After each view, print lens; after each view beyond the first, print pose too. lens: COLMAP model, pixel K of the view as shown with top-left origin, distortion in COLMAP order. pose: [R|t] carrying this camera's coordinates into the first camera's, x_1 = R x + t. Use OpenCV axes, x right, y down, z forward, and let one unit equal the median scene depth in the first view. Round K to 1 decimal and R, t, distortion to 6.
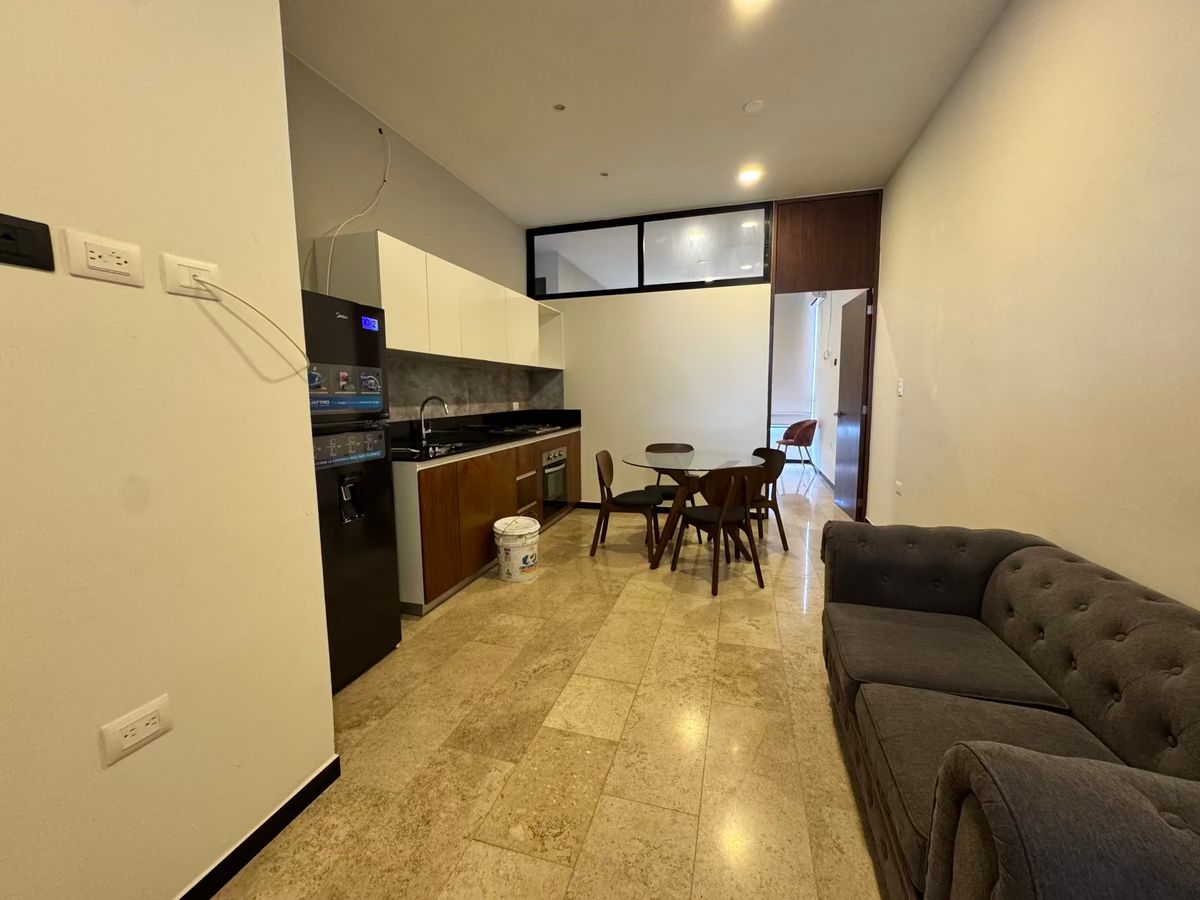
lens RADIAL K [[481.0, 0, 598.8], [0, 481.0, 449.6], [0, 0, 1]] dist [-0.002296, 0.000411]
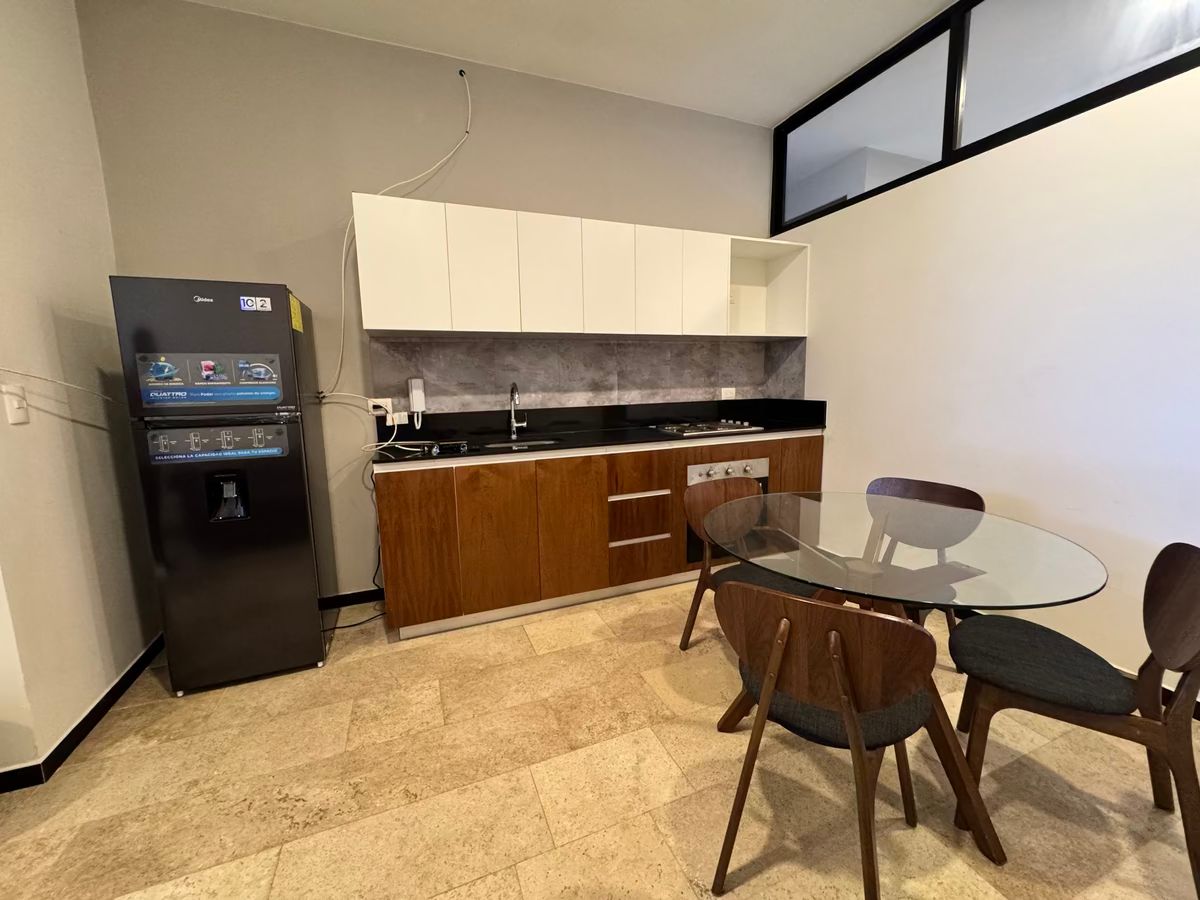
lens RADIAL K [[481.0, 0, 599.9], [0, 481.0, 448.7], [0, 0, 1]] dist [-0.002296, 0.000411]
pose [[0.624136, 0.108496, -0.773746, 0.390497], [-0.076476, 0.994040, 0.077697, -0.071759], [0.777564, 0.010680, 0.628713, 0.587033]]
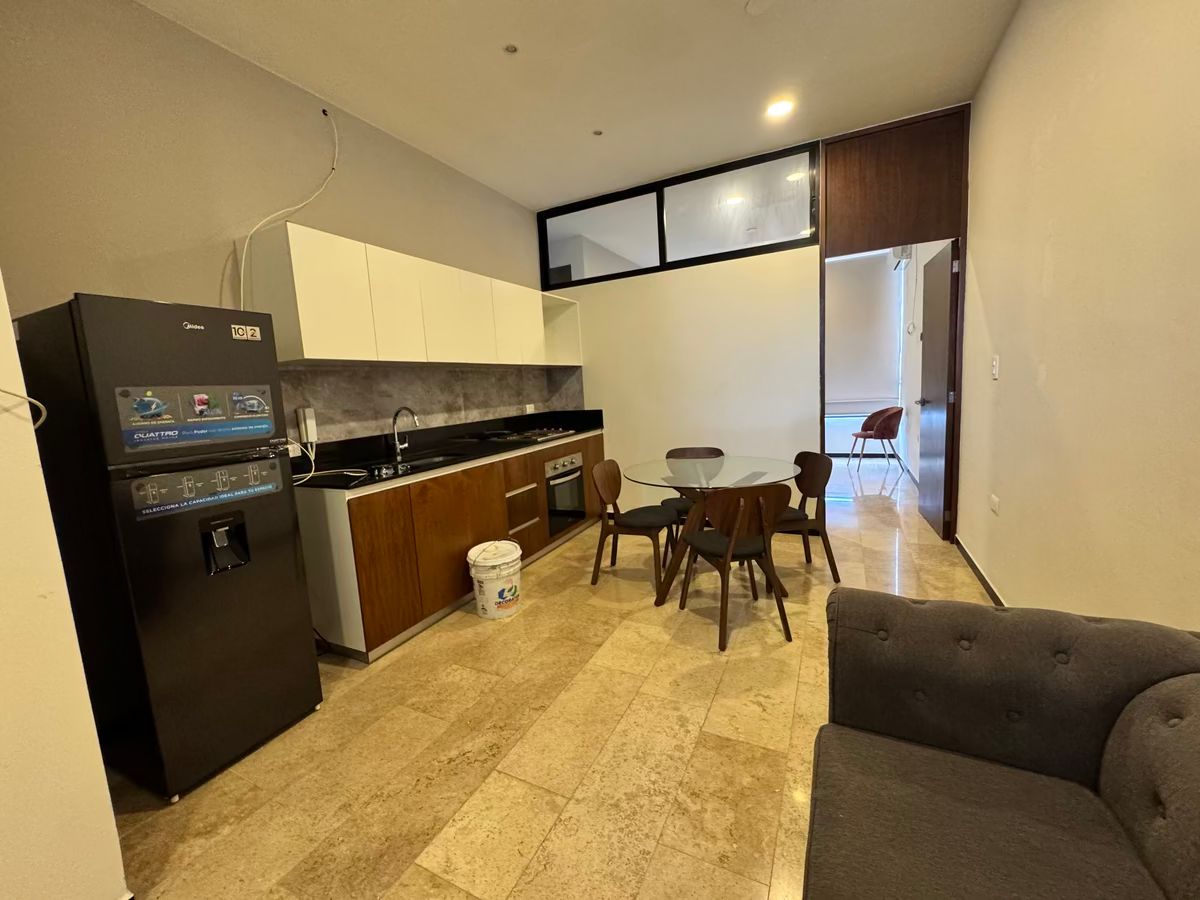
lens RADIAL K [[481.0, 0, 599.1], [0, 481.0, 449.2], [0, 0, 1]] dist [-0.002296, 0.000411]
pose [[0.984302, -0.025171, -0.174688, 0.164842], [0.028387, 0.999470, 0.015935, -0.035608], [0.174195, -0.020644, 0.984495, 0.178319]]
